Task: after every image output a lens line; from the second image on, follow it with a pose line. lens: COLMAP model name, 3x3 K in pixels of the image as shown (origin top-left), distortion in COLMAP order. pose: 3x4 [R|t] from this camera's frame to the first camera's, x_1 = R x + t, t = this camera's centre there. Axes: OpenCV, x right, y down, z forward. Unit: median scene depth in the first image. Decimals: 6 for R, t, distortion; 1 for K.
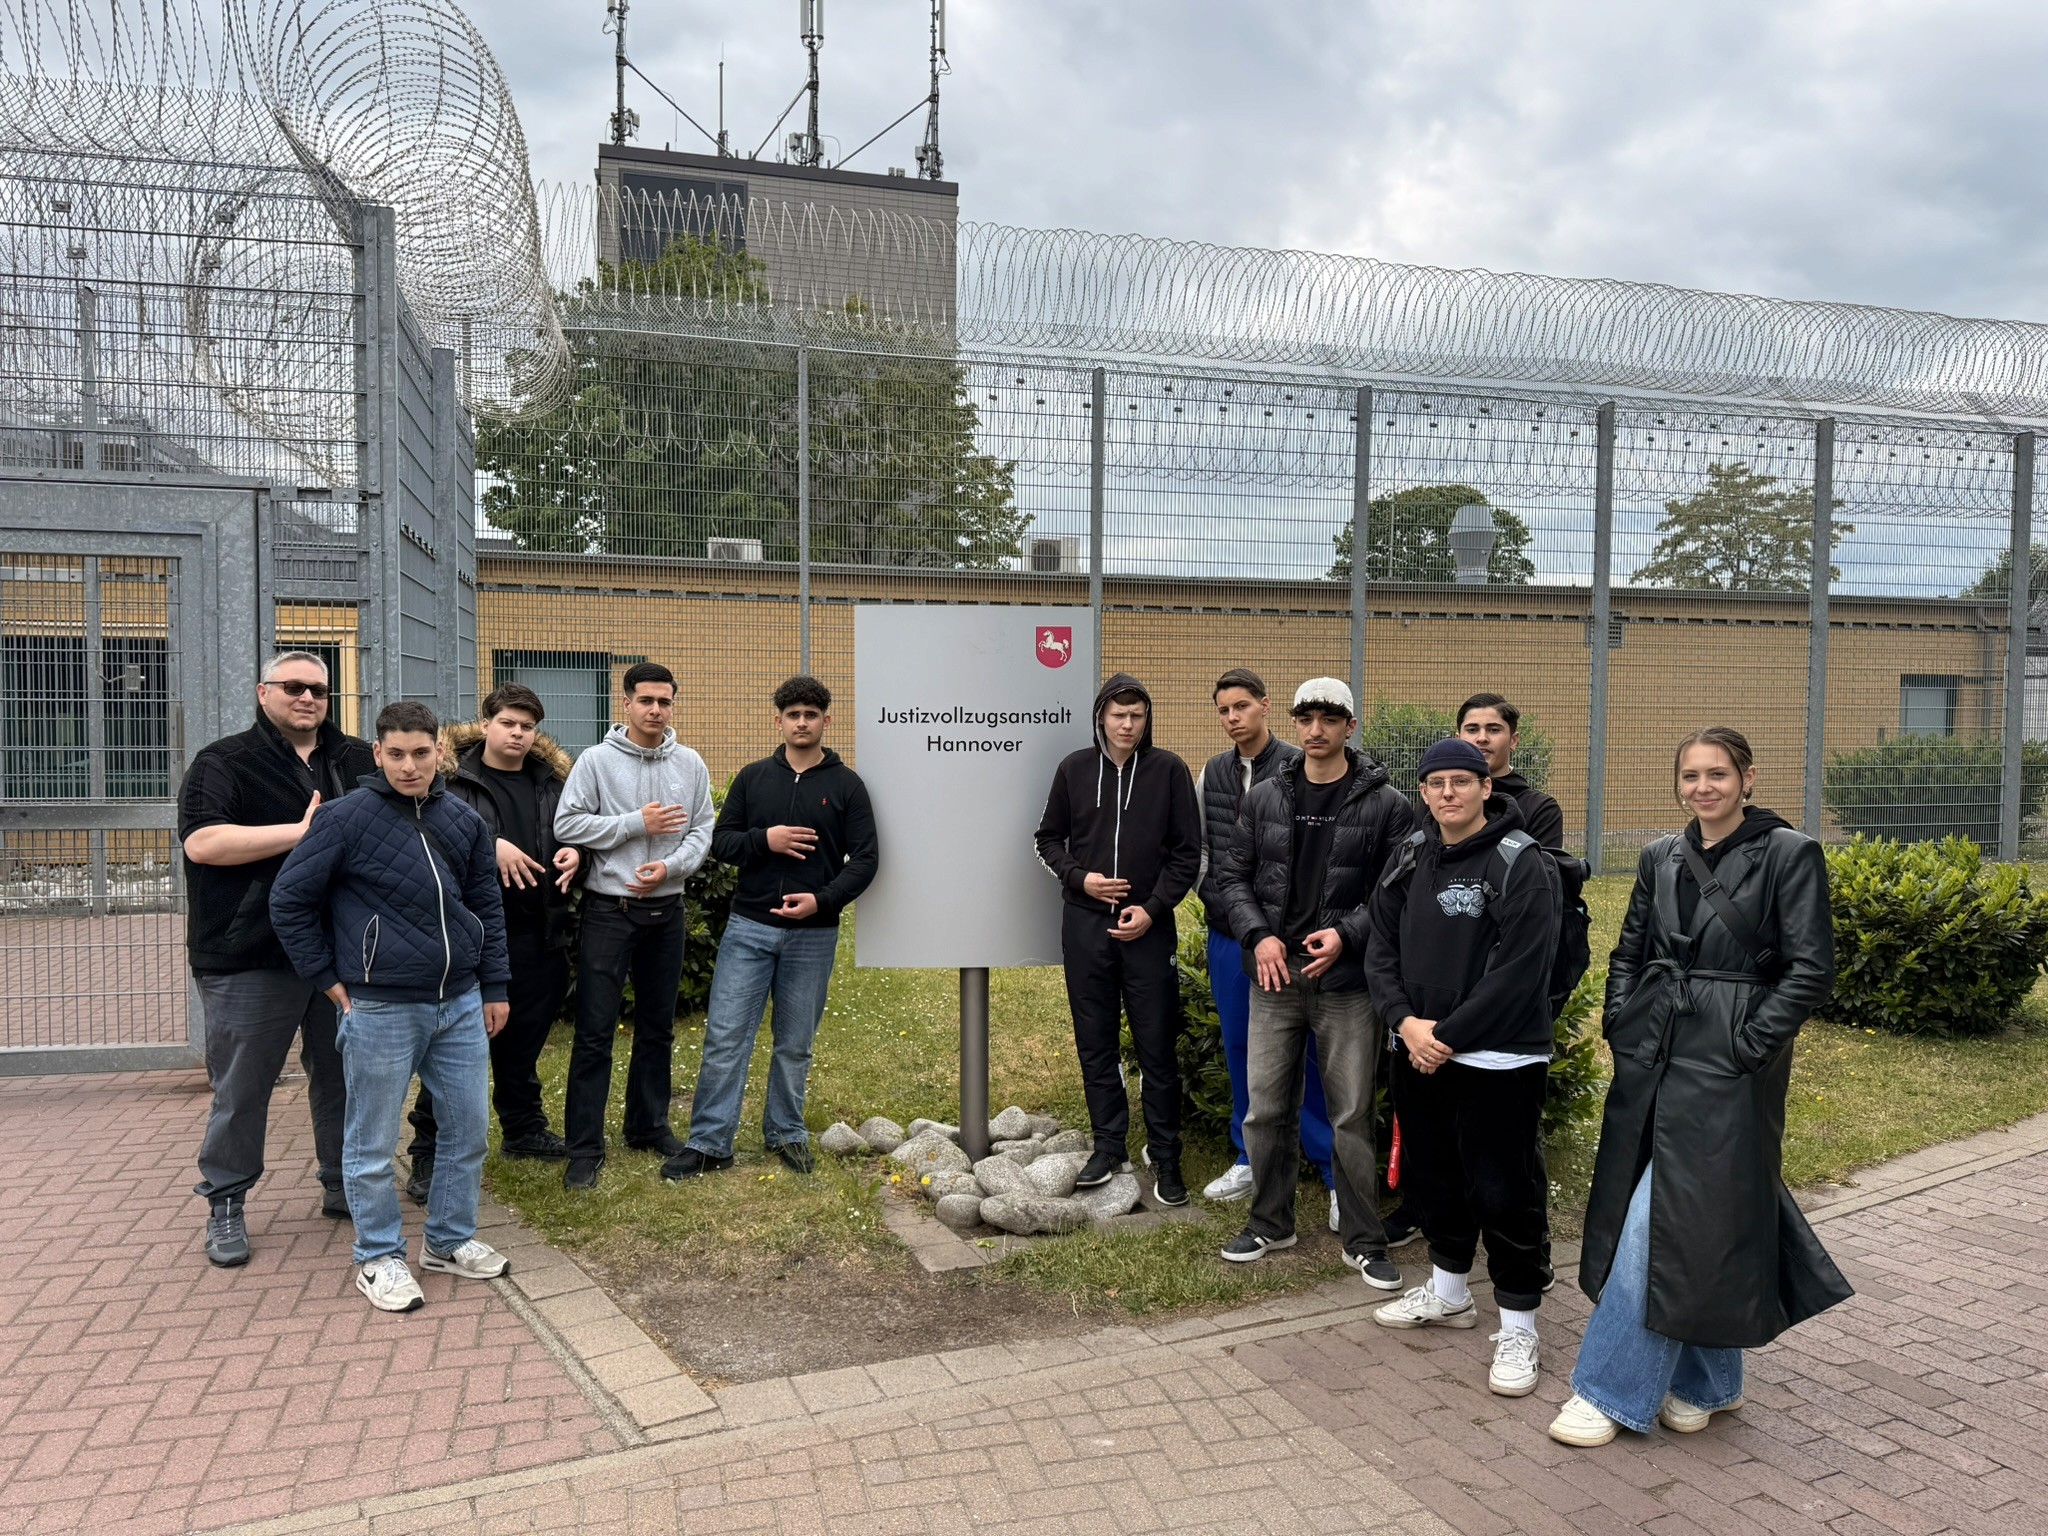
lens RADIAL K [[1440.1, 0, 996.3], [0, 1440.1, 789.9], [0, 0, 1]] dist [-0.008097, 0.009627]
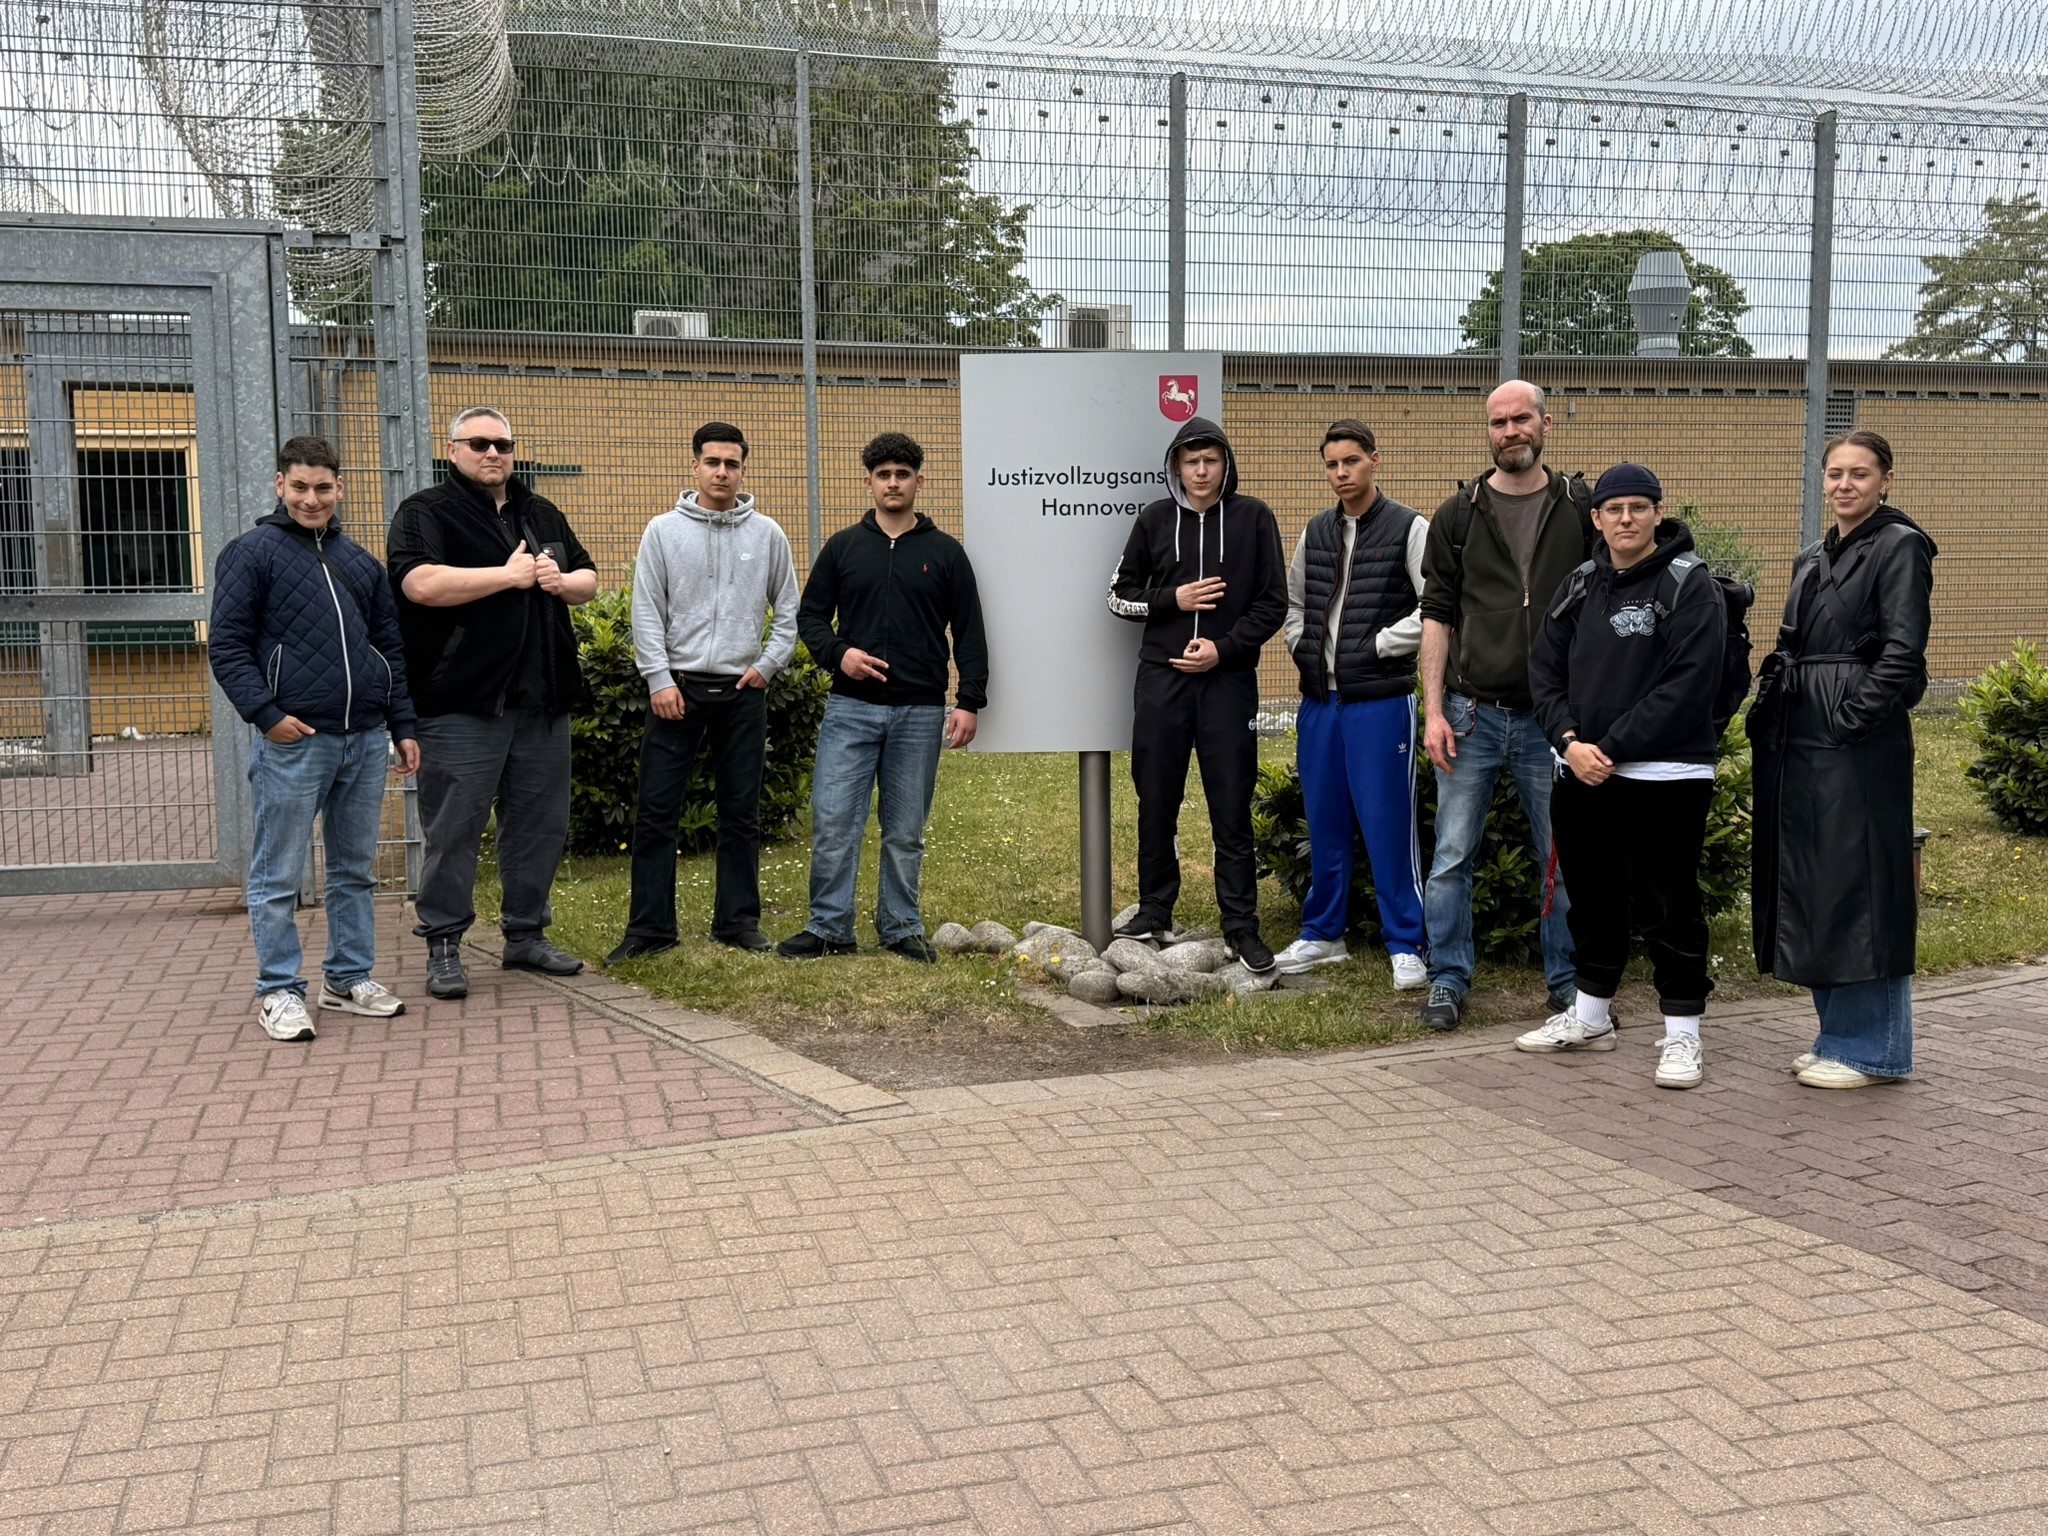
lens RADIAL K [[2069.4, 0, 1028.5], [0, 2069.4, 792.1], [0, 0, 1]] dist [0.038633, 0.000000]
pose [[0.999684, -0.016027, 0.019374, -0.038959], [0.015009, 0.998556, 0.051580, 0.037512], [-0.020173, -0.051272, 0.998481, -0.153413]]
